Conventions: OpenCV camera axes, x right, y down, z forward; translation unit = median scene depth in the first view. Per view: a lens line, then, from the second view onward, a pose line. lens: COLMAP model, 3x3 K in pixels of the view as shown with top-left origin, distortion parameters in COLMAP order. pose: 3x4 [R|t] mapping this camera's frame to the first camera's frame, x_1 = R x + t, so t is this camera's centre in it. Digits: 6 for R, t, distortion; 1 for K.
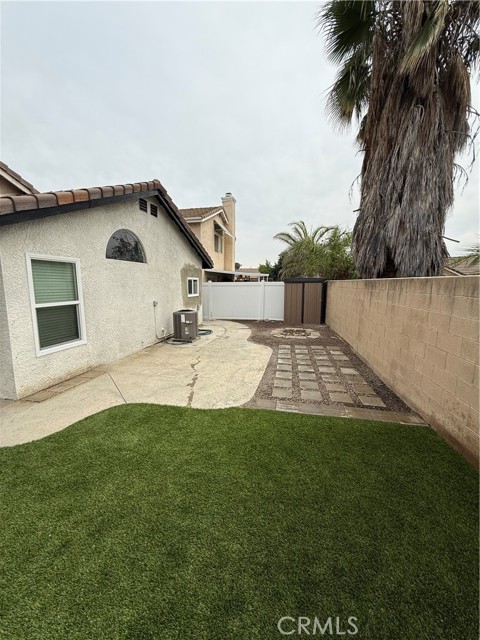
lens RADIAL K [[256.1, 0, 240.2], [0, 256.1, 319.8], [0, 0, 1]] dist [0.002321, 0.000657]
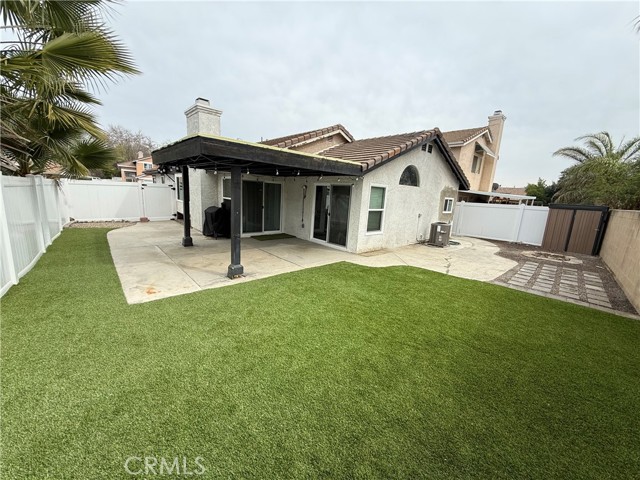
lens RADIAL K [[256.1, 0, 317.3], [0, 256.1, 239.9], [0, 0, 1]] dist [0.002321, 0.000657]
pose [[0.820883, 0.148361, -0.551489, 0.000597], [-0.138002, 0.988580, 0.060531, 0.053798], [0.554172, 0.026418, 0.831983, -0.418072]]
